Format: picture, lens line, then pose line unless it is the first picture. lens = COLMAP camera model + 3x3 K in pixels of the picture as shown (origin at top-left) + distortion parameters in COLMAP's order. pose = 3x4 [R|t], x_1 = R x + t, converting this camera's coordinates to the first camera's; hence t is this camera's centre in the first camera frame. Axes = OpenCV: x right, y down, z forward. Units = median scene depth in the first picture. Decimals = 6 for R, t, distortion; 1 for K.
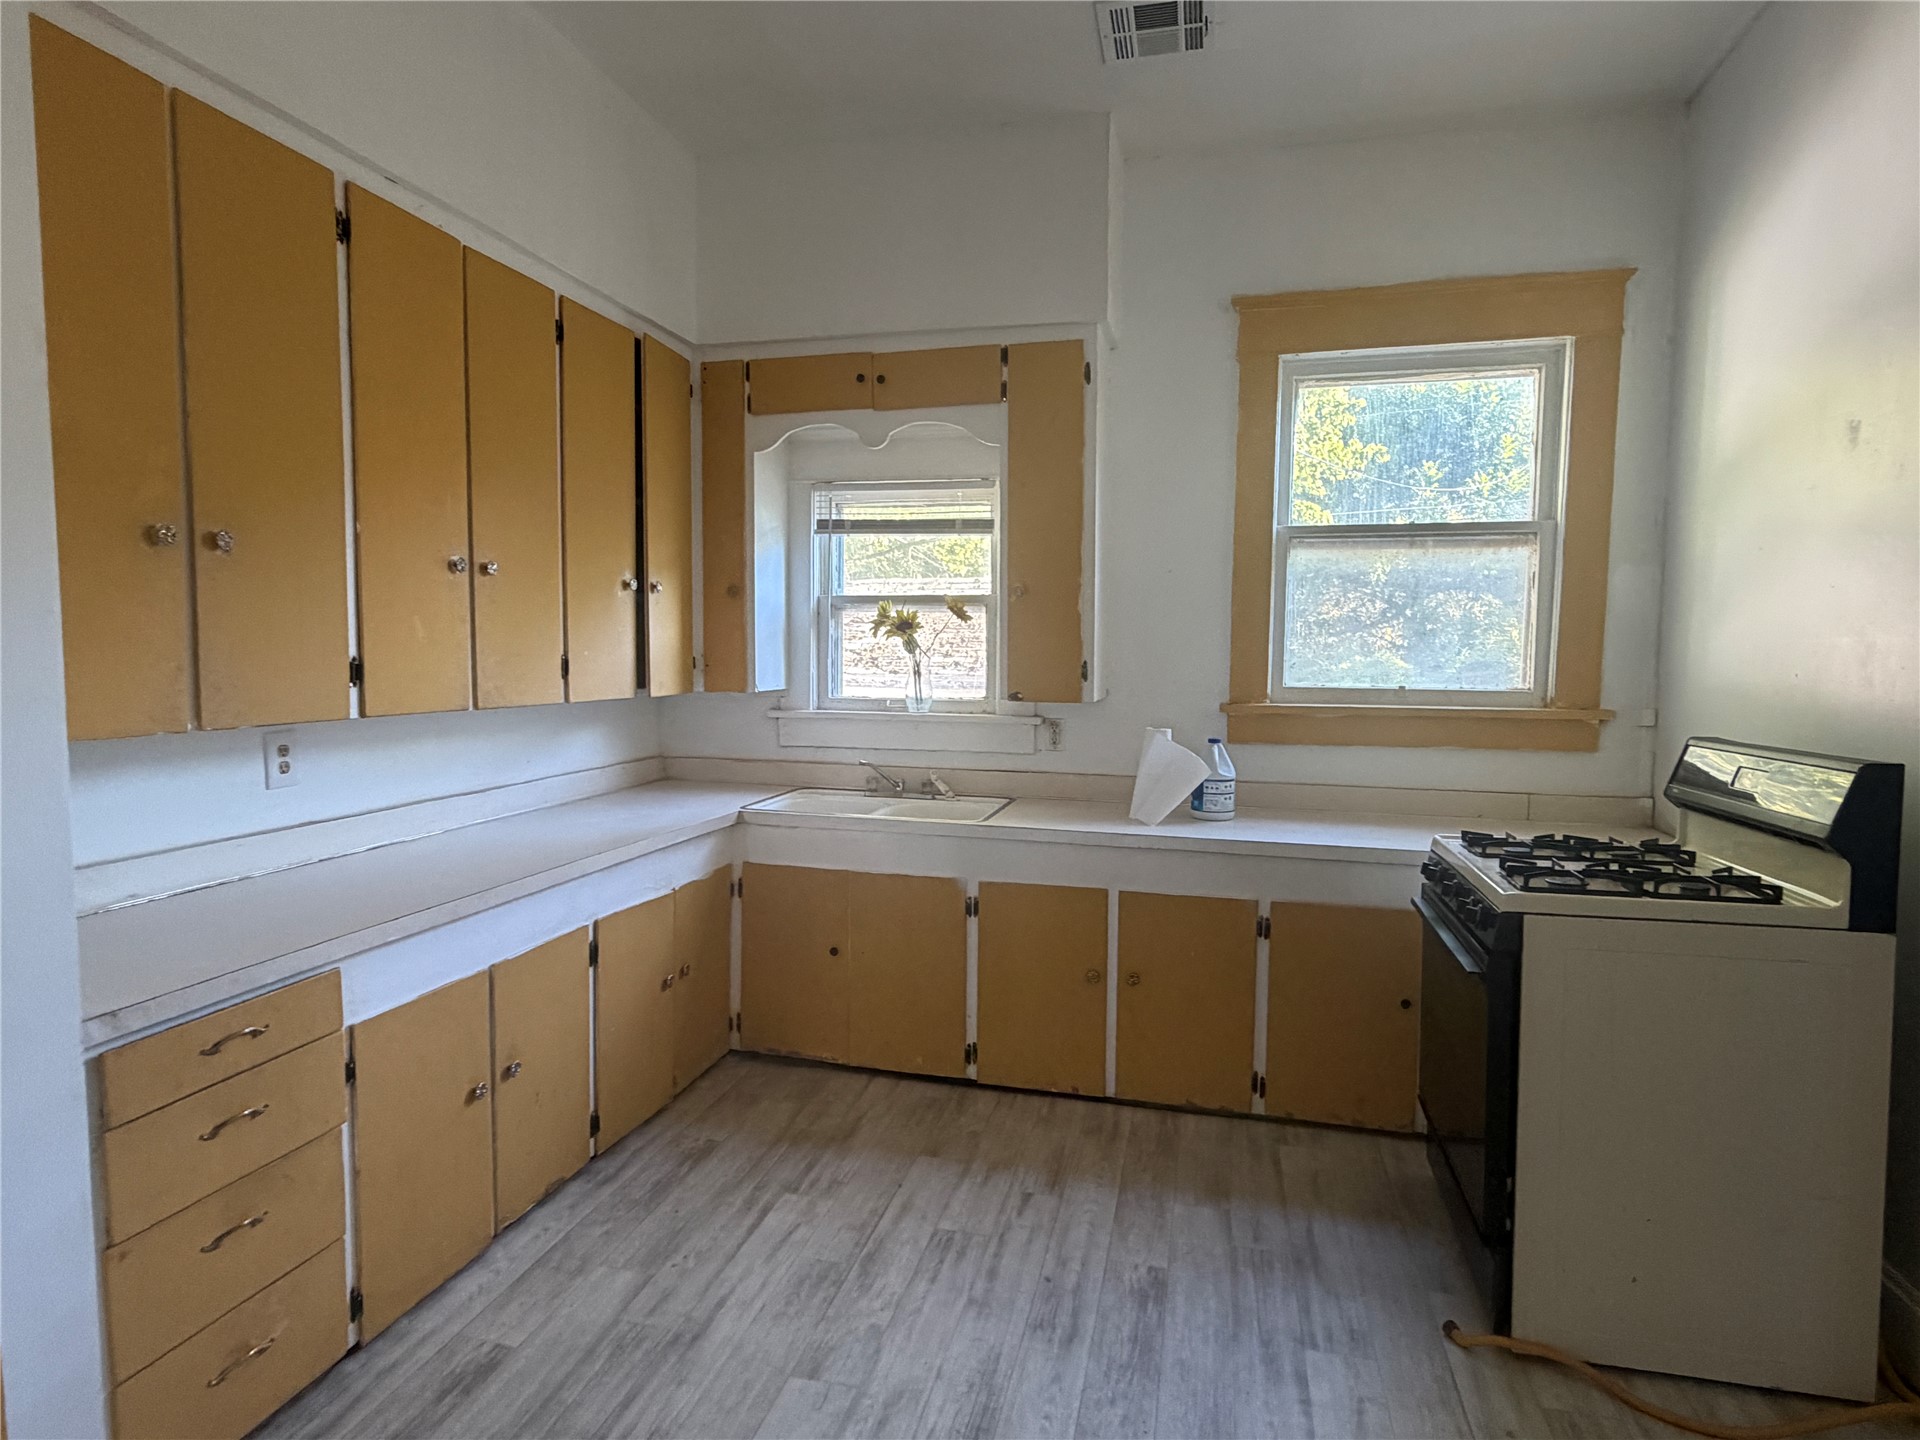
lens RADIAL K [[1071.7, 0, 958.4], [0, 1071.7, 719.9], [0, 0, 1]] dist [0.000465, -0.002457]
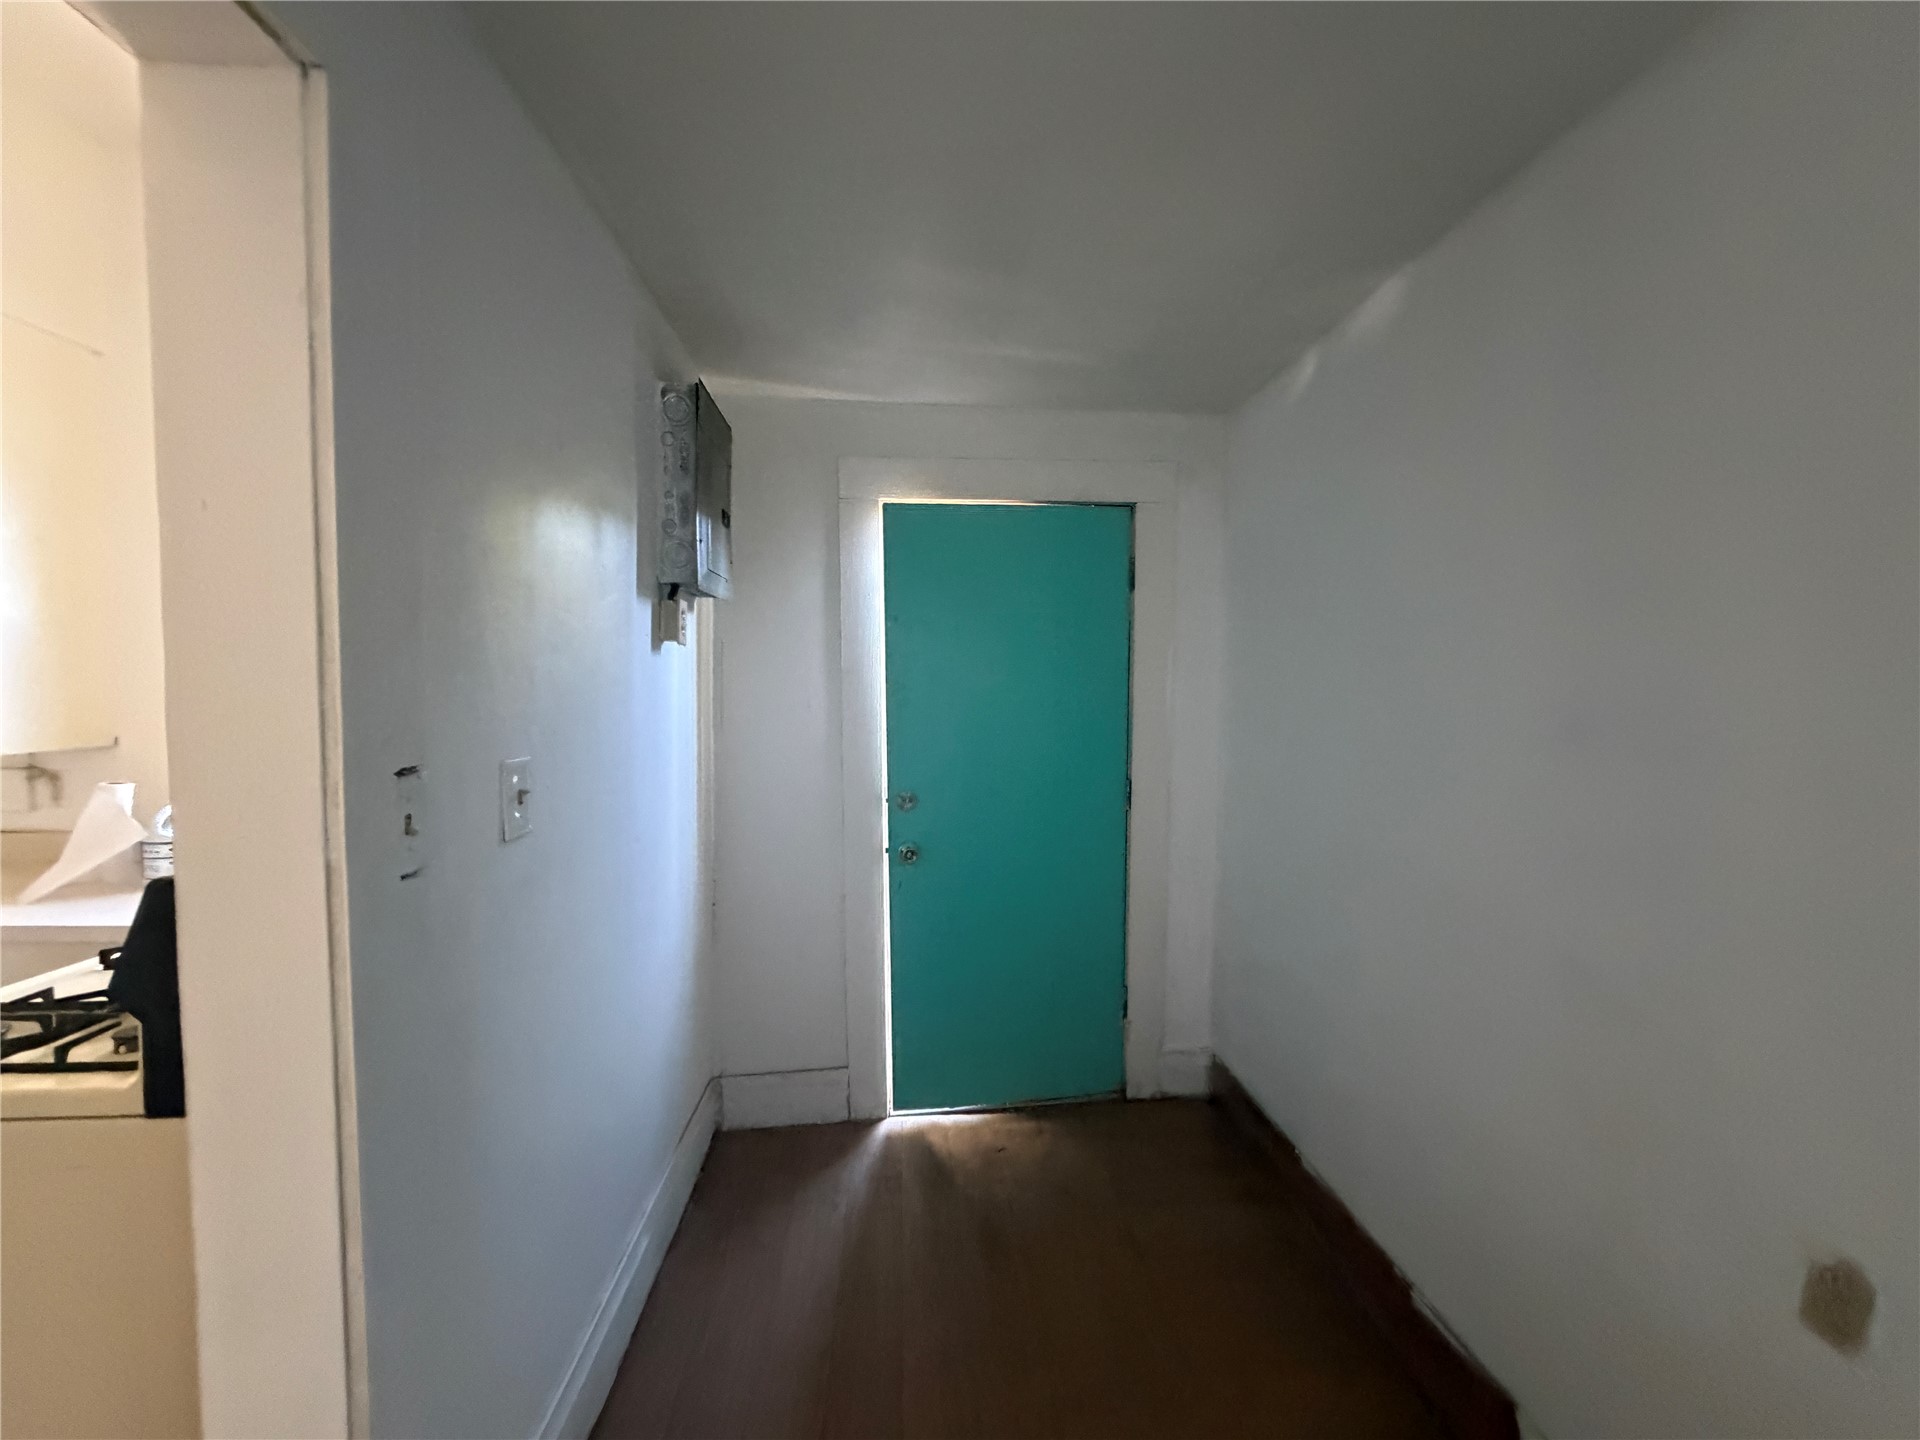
lens RADIAL K [[763.3, 0, 955.2], [0, 763.3, 718.3], [0, 0, 1]] dist [-0.001975, -0.000933]
pose [[0.956291, -0.006225, 0.292349, 0.718662], [0.010754, 0.999846, -0.013887, -0.031910], [-0.292217, 0.016424, 0.956211, 0.215889]]
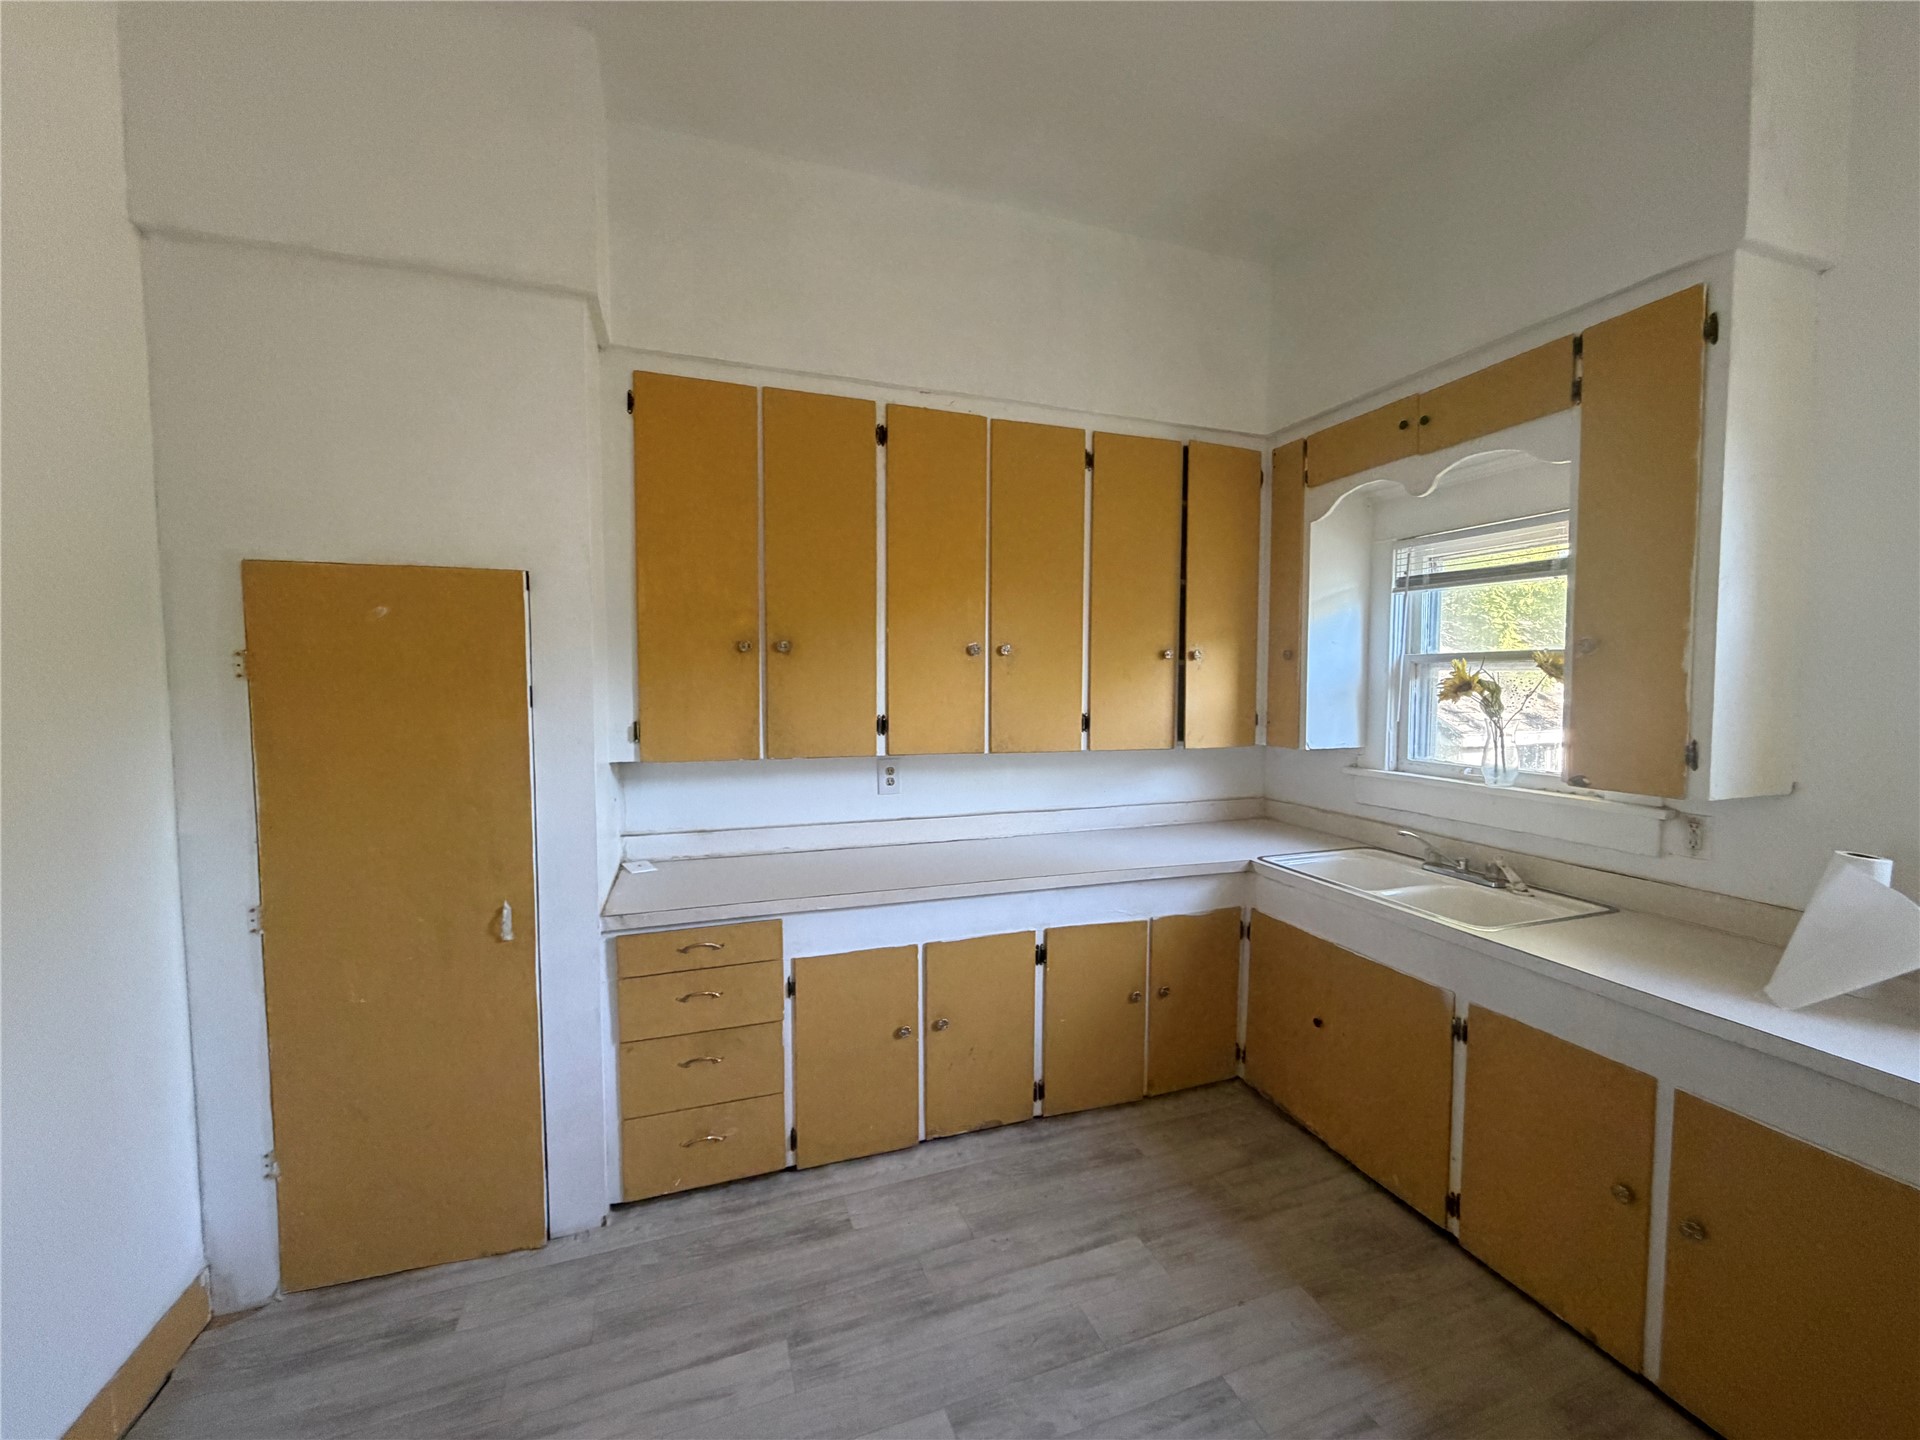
lens RADIAL K [[763.3, 0, 960.0], [0, 763.3, 720.2], [0, 0, 1]] dist [-0.001975, -0.000933]
pose [[0.560195, 0.039830, -0.827403, 0.275417], [-0.057925, 0.998282, 0.008837, -0.047759], [0.826333, 0.042977, 0.561540, 0.340130]]
